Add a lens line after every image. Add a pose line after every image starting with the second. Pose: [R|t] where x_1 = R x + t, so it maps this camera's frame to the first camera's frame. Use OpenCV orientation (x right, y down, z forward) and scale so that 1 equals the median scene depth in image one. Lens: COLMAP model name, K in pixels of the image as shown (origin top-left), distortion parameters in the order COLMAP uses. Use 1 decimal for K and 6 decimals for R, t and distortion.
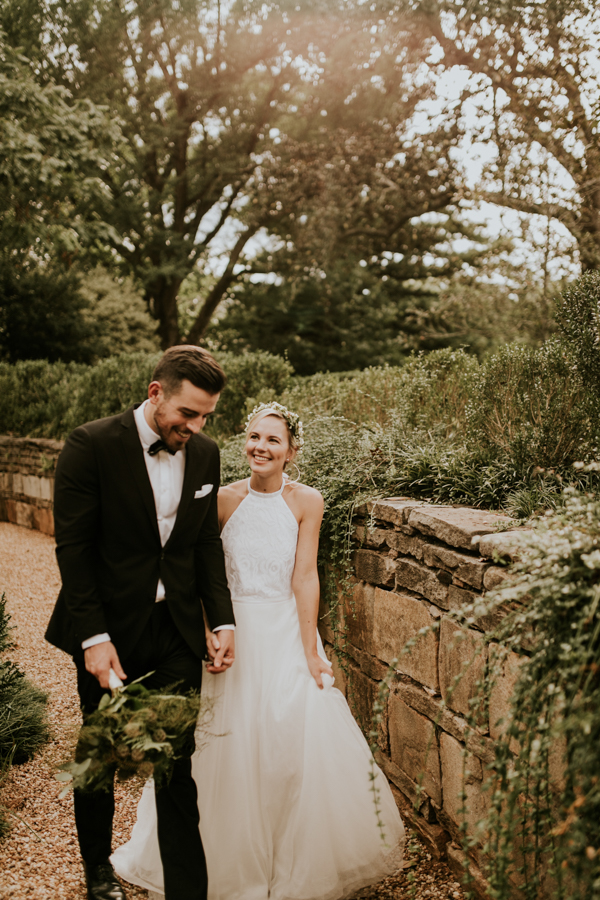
lens RADIAL K [[862.3, 0, 300.0], [0, 862.3, 450.0], [0, 0, 1]] dist [-0.039933, 0.011099]
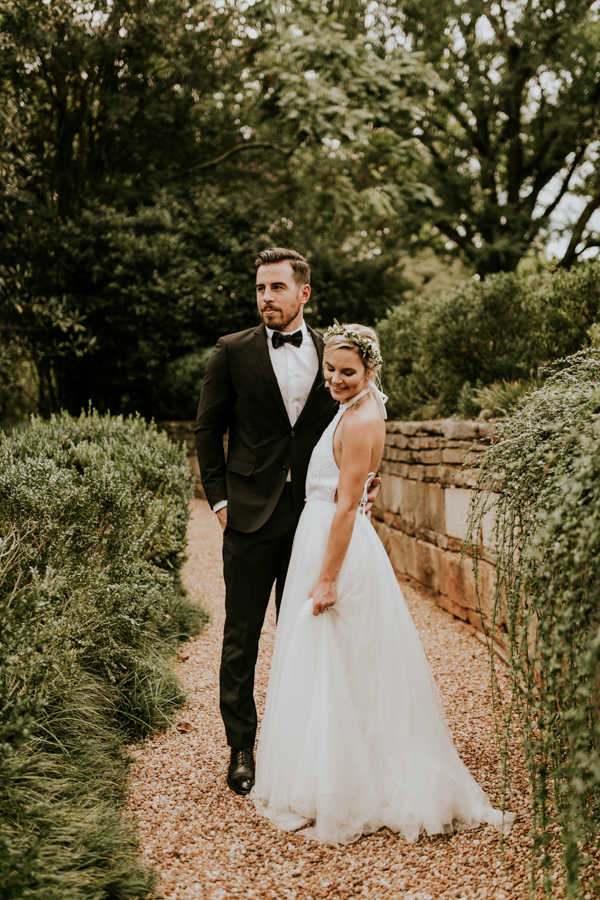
lens RADIAL K [[856.8, 0, 304.0], [0, 856.8, 435.3], [0, 0, 1]] dist [-0.069833, 0.092805]
pose [[0.923855, -0.011085, -0.382583, -0.009181], [0.002128, 0.999714, -0.023827, 0.012728], [0.382738, 0.021199, 0.923614, 0.160569]]
